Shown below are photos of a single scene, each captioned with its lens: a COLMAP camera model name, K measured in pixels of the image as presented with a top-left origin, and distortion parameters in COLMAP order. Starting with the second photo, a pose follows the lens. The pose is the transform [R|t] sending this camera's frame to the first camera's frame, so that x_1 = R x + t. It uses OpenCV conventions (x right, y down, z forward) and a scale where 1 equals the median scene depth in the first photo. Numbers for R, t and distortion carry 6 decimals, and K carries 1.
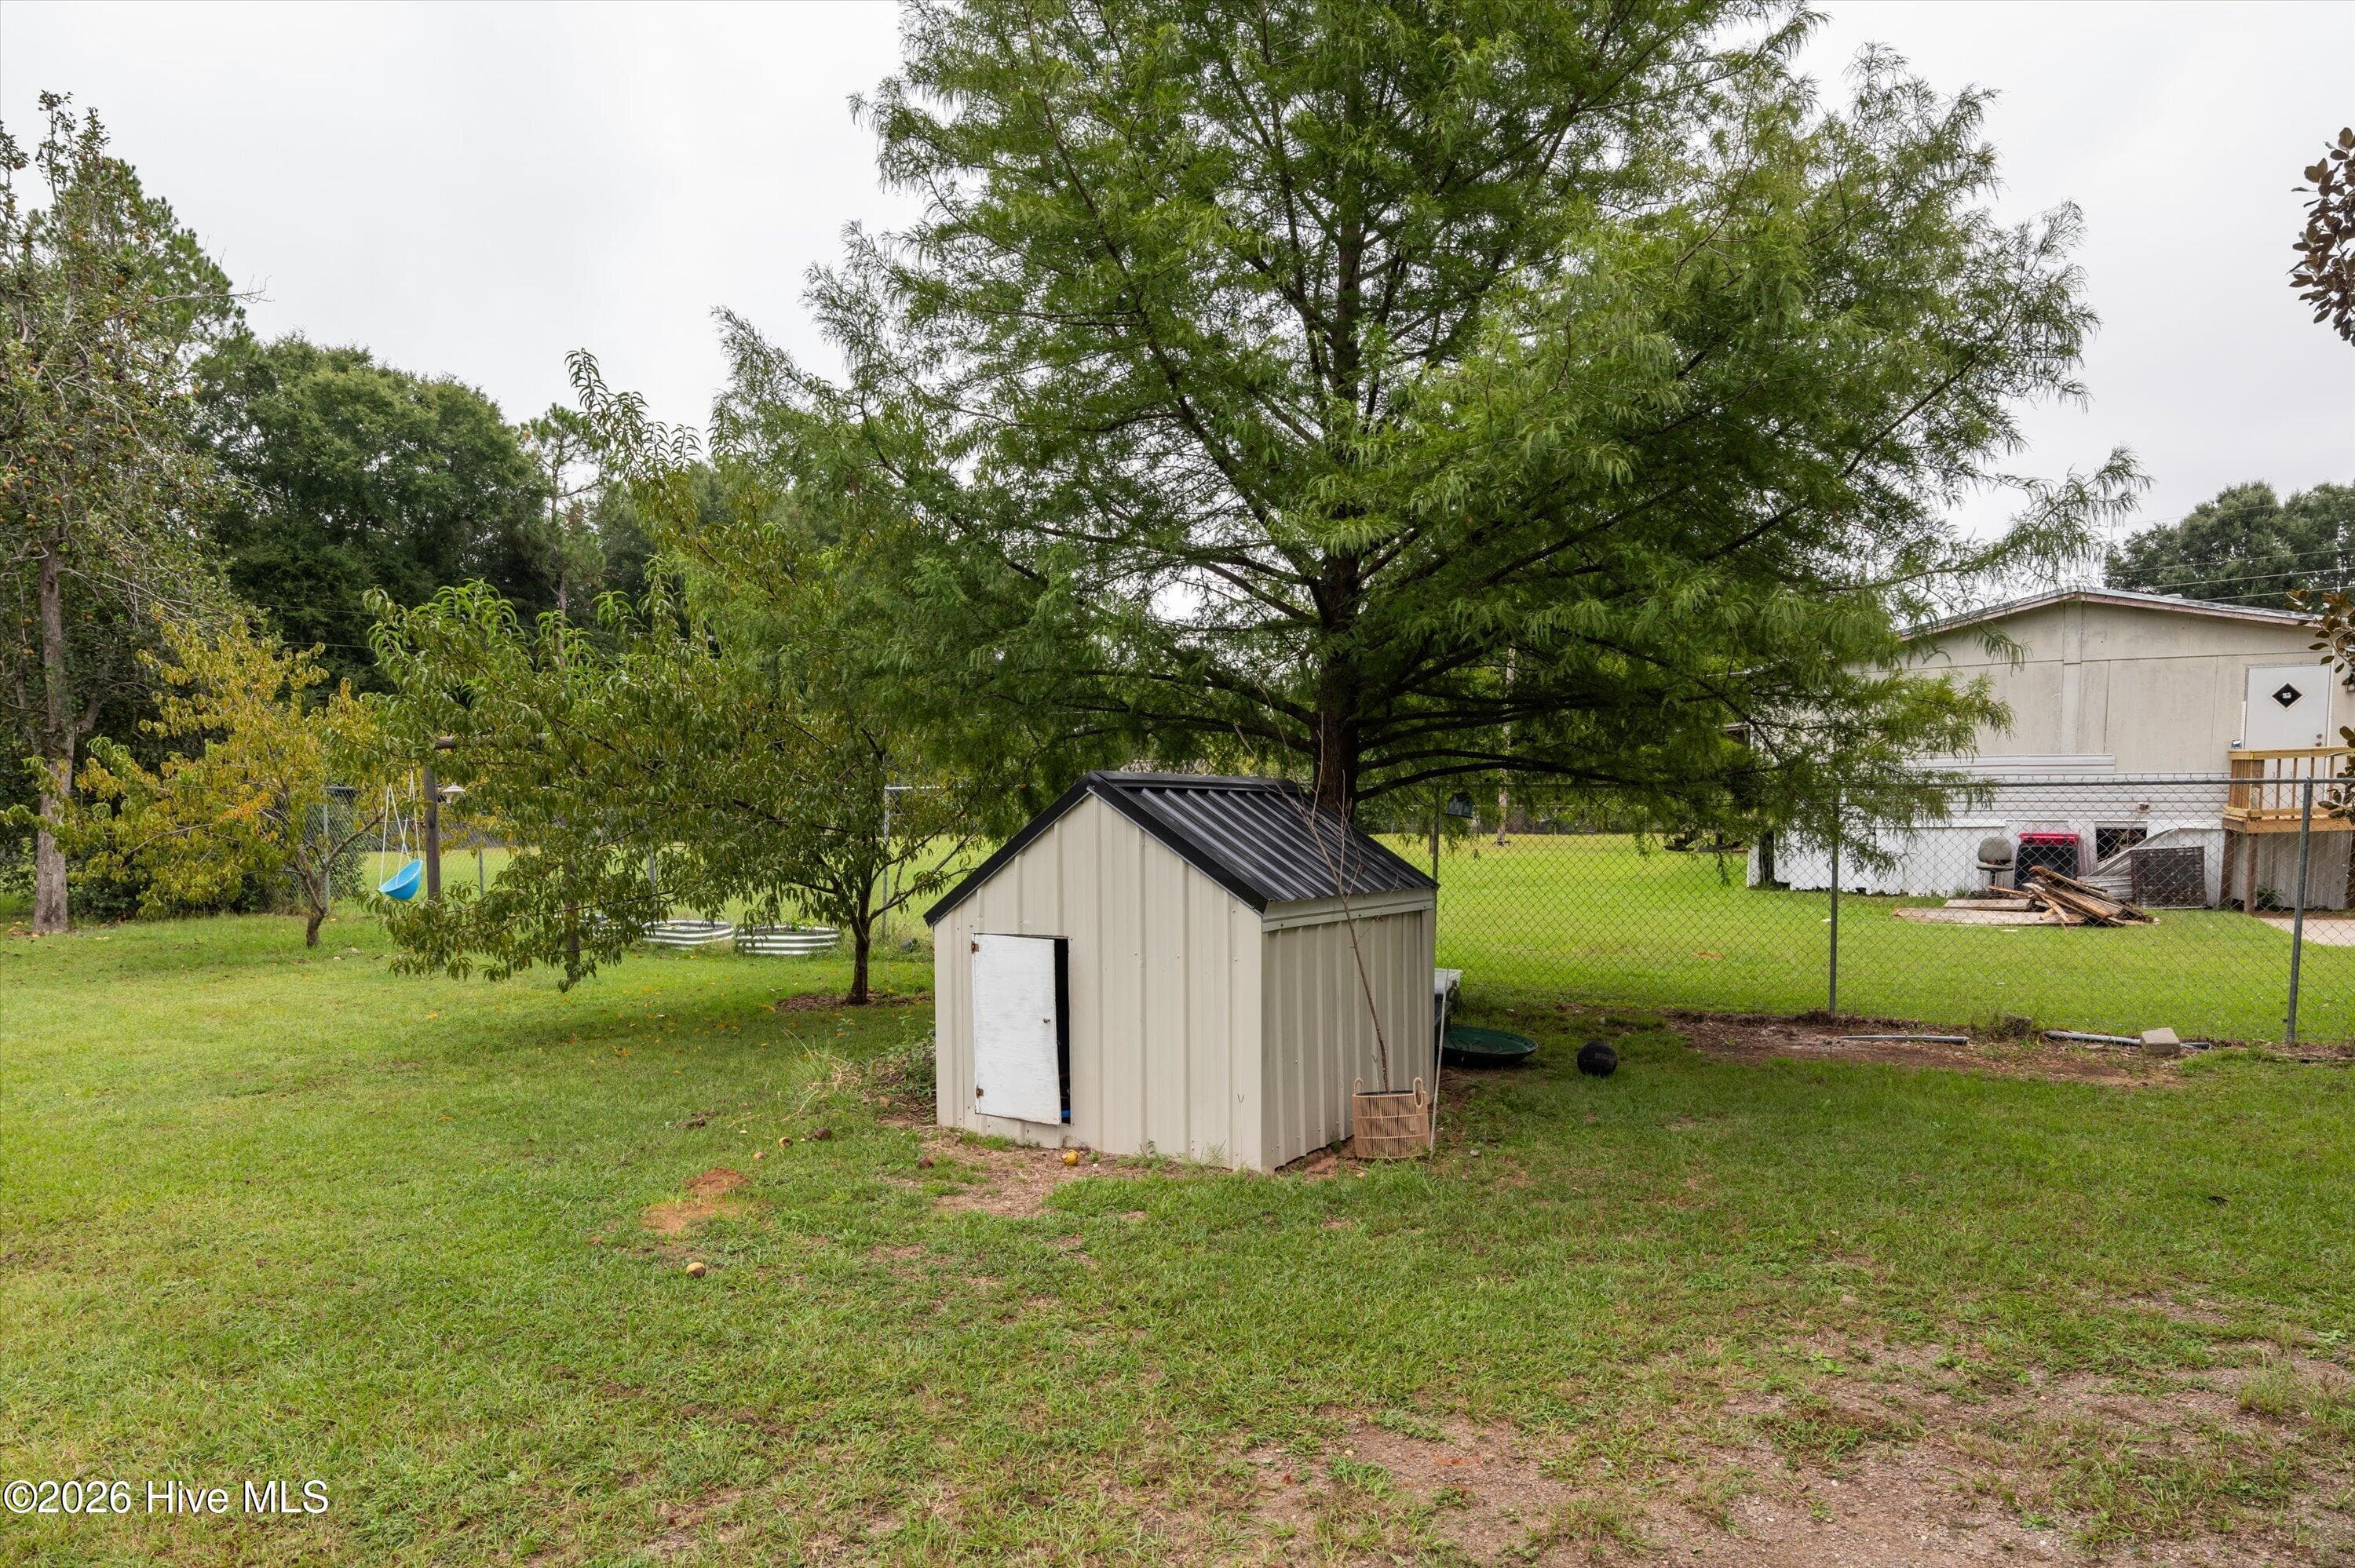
lens RADIAL K [[1462.7, 0, 1171.5], [0, 1462.7, 934.1], [0, 0, 1]] dist [-0.000686, -0.001032]
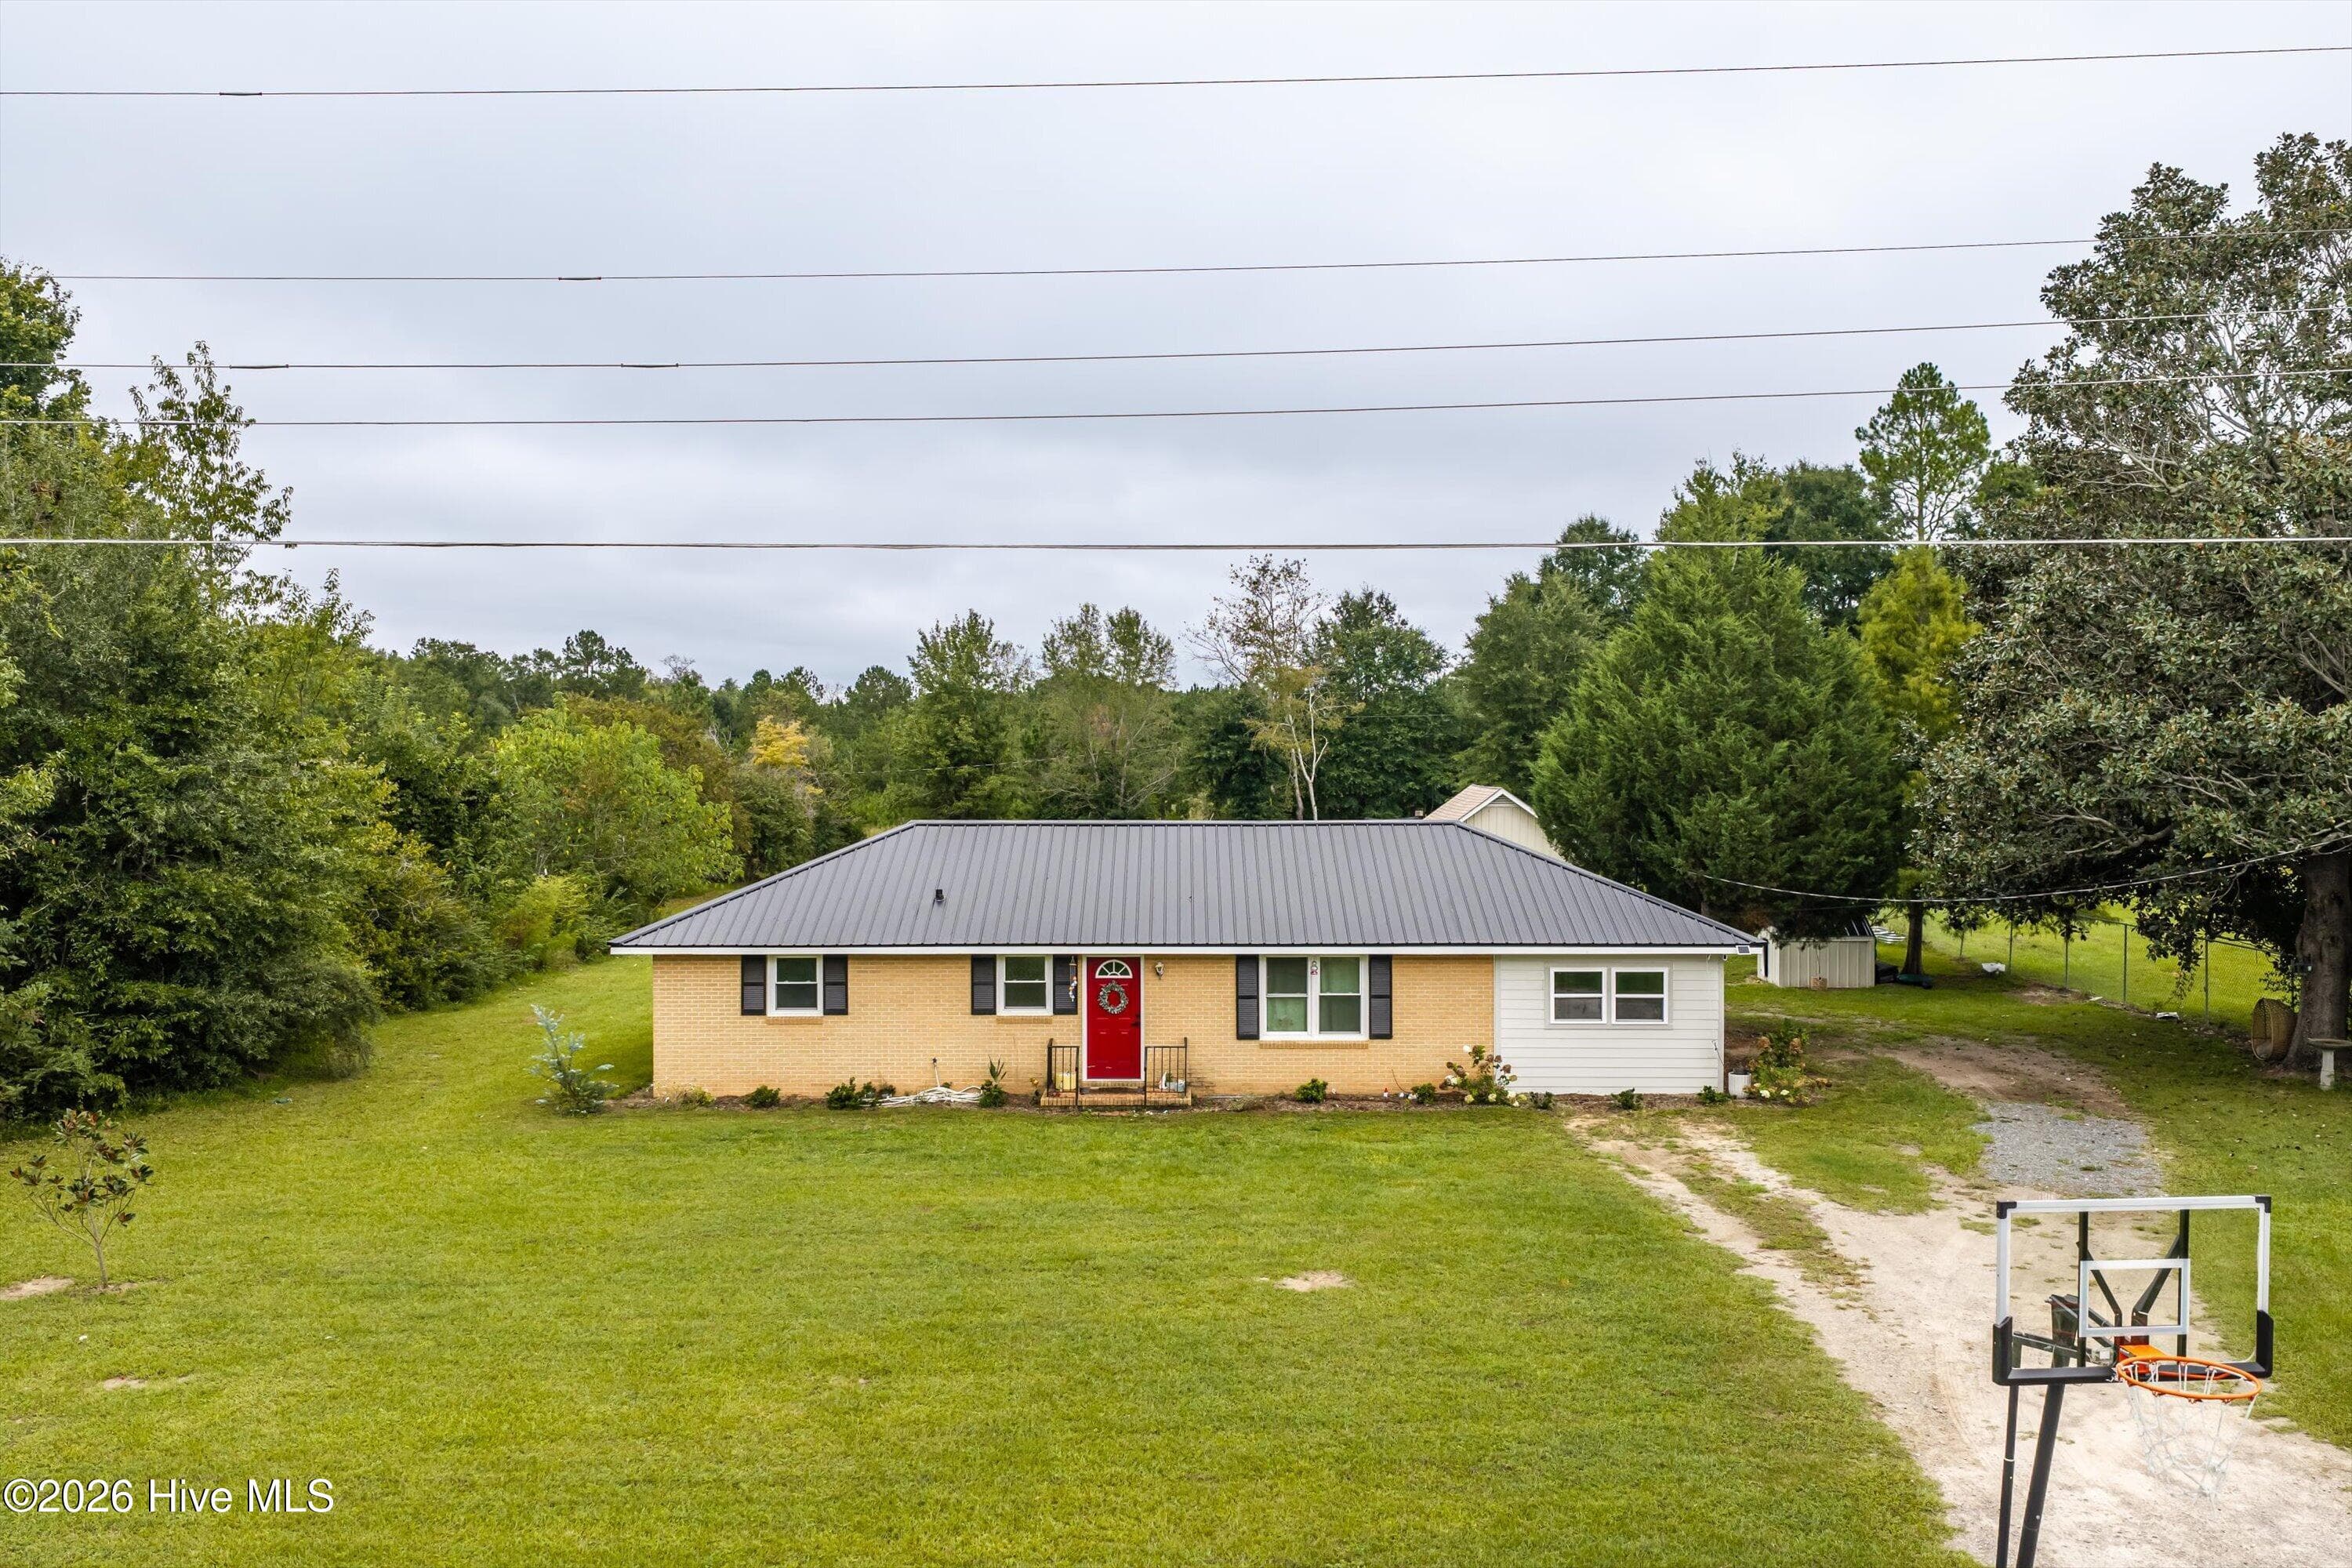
lens RADIAL K [[1944.7, 0, 1181.7], [0, 1944.7, 788.1], [0, 0, 1]] dist [0.009303, -0.006862]
pose [[0.463279, 0.019590, -0.885996, 0.623501], [-0.066110, 0.997734, -0.012508, -0.037782], [0.883743, 0.064368, 0.463525, -0.493569]]
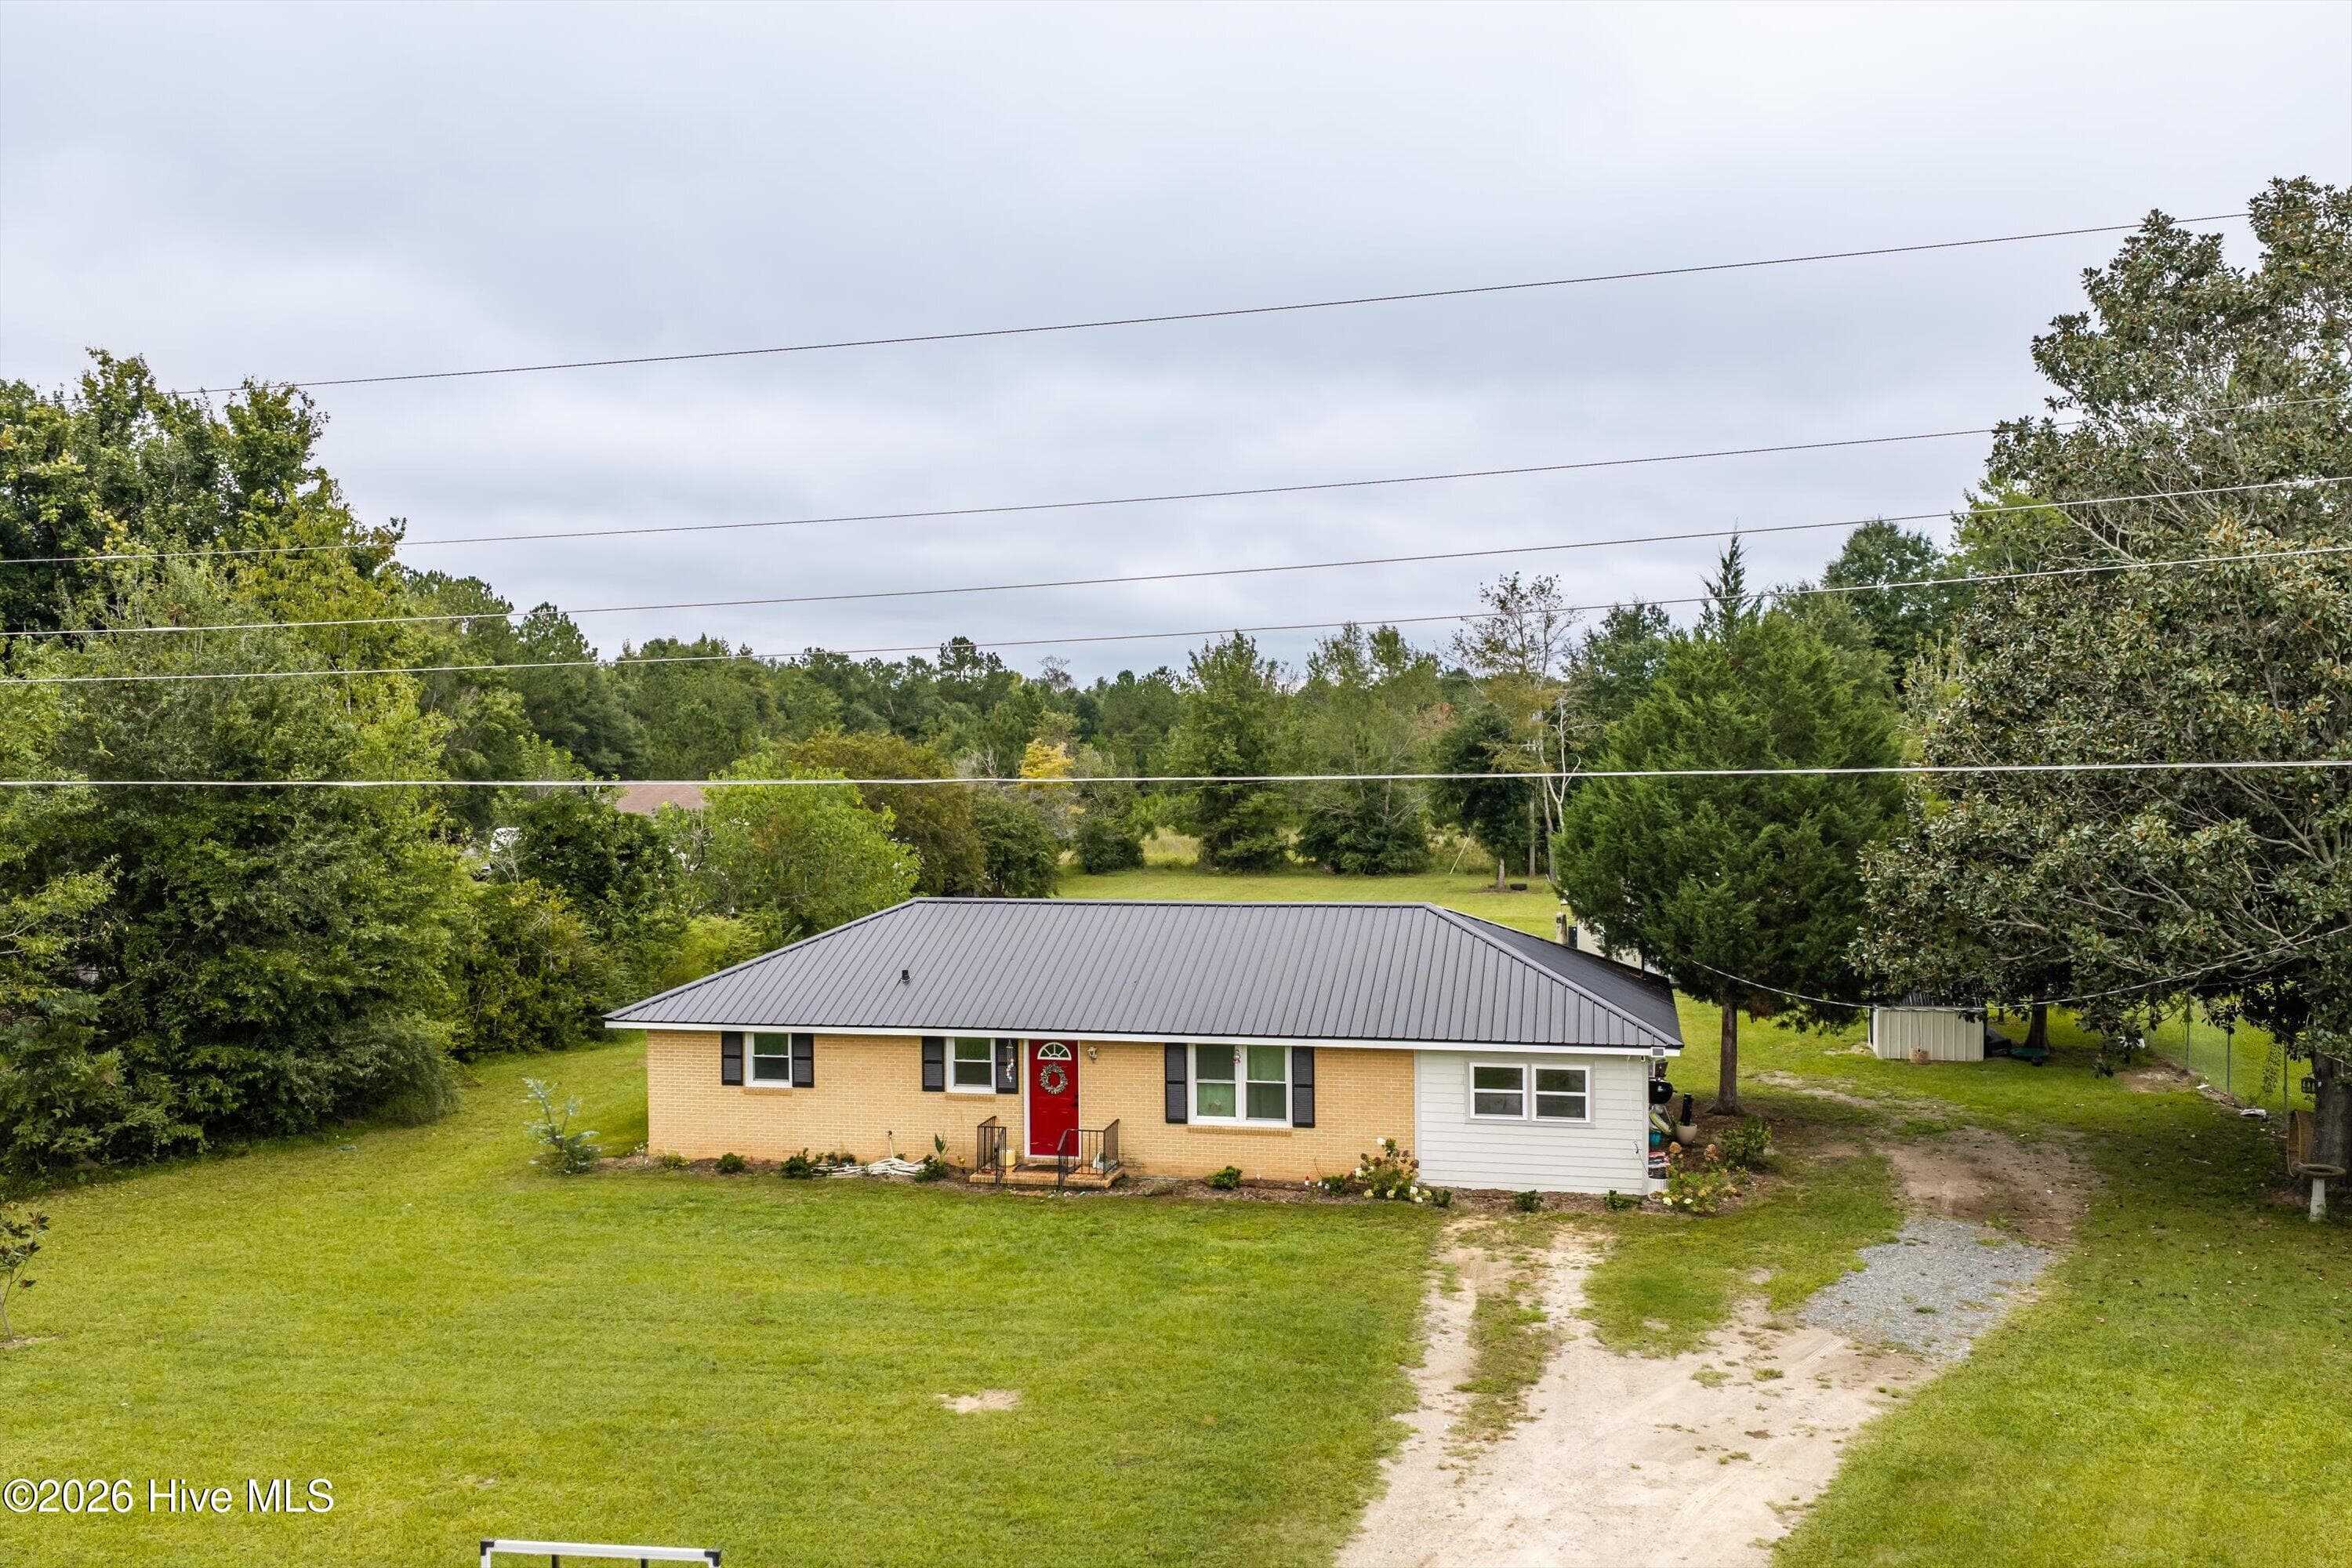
lens RADIAL K [[1944.7, 0, 1181.7], [0, 1944.7, 788.1], [0, 0, 1]] dist [0.009303, -0.006862]
pose [[0.265131, 0.026771, -0.963841, 0.693598], [-0.063704, 0.997917, 0.010194, -0.079573], [0.962106, 0.058698, 0.266284, -0.370599]]
